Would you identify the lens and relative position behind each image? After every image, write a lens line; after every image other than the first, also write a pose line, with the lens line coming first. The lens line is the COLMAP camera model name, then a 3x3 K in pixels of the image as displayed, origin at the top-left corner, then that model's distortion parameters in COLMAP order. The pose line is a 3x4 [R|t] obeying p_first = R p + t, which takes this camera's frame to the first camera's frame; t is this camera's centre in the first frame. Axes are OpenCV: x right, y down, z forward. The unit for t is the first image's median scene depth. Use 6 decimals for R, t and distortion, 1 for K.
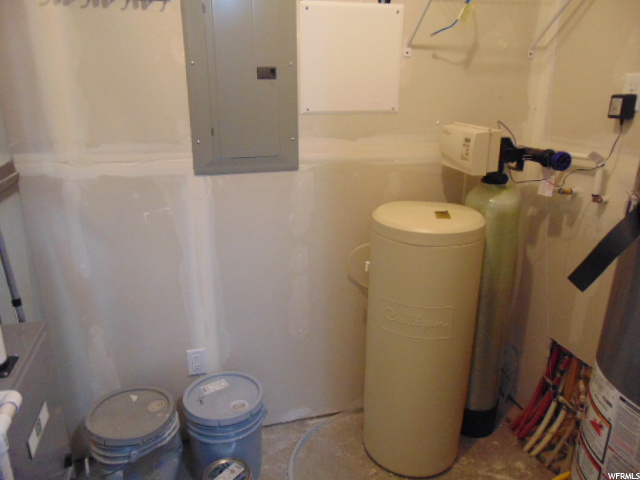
lens RADIAL K [[479.6, 0, 321.0], [0, 479.6, 240.3], [0, 0, 1]] dist [-0.005166, 0.028044]
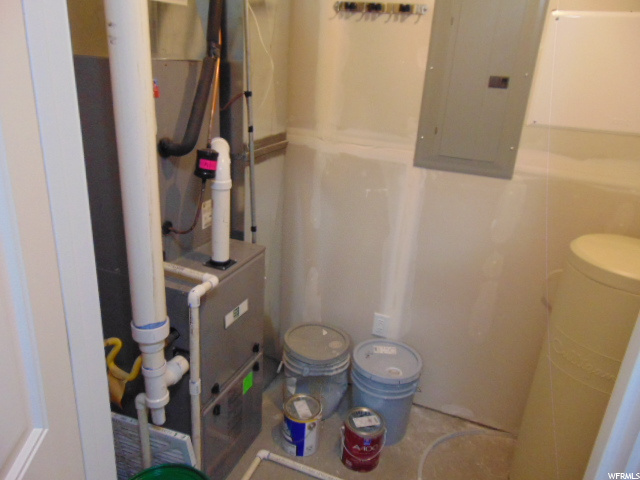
lens RADIAL K [[479.6, 0, 318.2], [0, 479.6, 239.3], [0, 0, 1]] dist [-0.005166, 0.028044]
pose [[0.790771, 0.261749, -0.553325, 0.233488], [-0.252832, 0.962916, 0.094176, -0.018295], [0.557456, 0.065426, 0.827625, -0.057673]]
